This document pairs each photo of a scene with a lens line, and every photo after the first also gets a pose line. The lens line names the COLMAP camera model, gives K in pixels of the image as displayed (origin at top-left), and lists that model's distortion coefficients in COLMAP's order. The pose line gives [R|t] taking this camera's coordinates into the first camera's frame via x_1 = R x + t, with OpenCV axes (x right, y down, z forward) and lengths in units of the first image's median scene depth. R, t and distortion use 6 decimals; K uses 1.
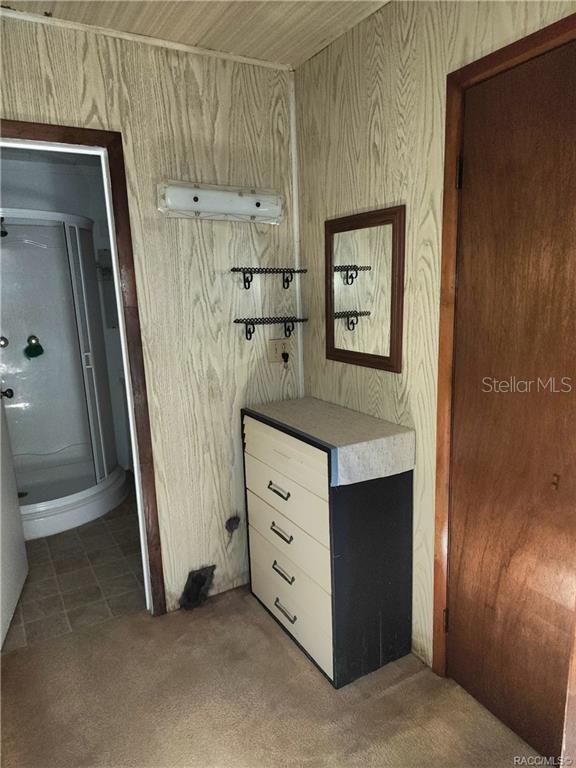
lens RADIAL K [[507.5, 0, 289.0], [0, 507.5, 386.3], [0, 0, 1]] dist [0.010082, -0.002612]
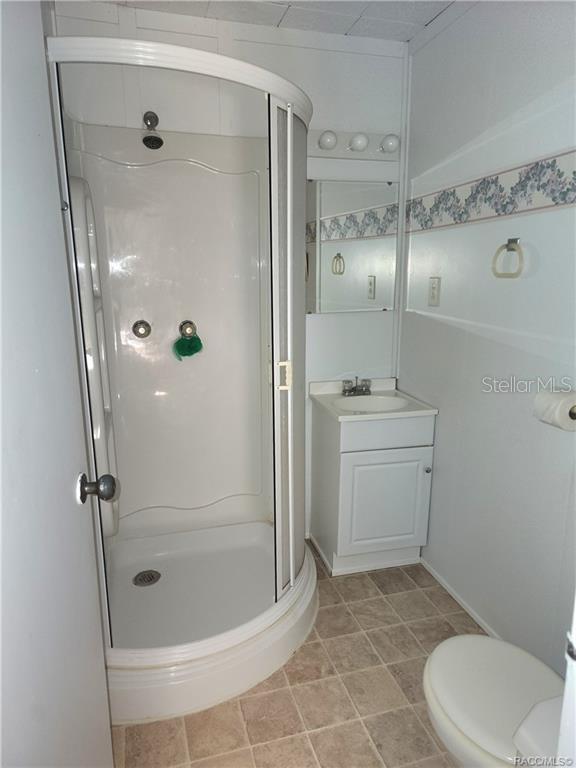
lens RADIAL K [[507.5, 0, 287.9], [0, 507.5, 384.1], [0, 0, 1]] dist [0.010082, -0.002612]
pose [[0.966942, 0.090384, -0.238439, -0.247007], [-0.084179, 0.995796, 0.036102, -0.057989], [0.240700, -0.014837, 0.970486, 0.458203]]
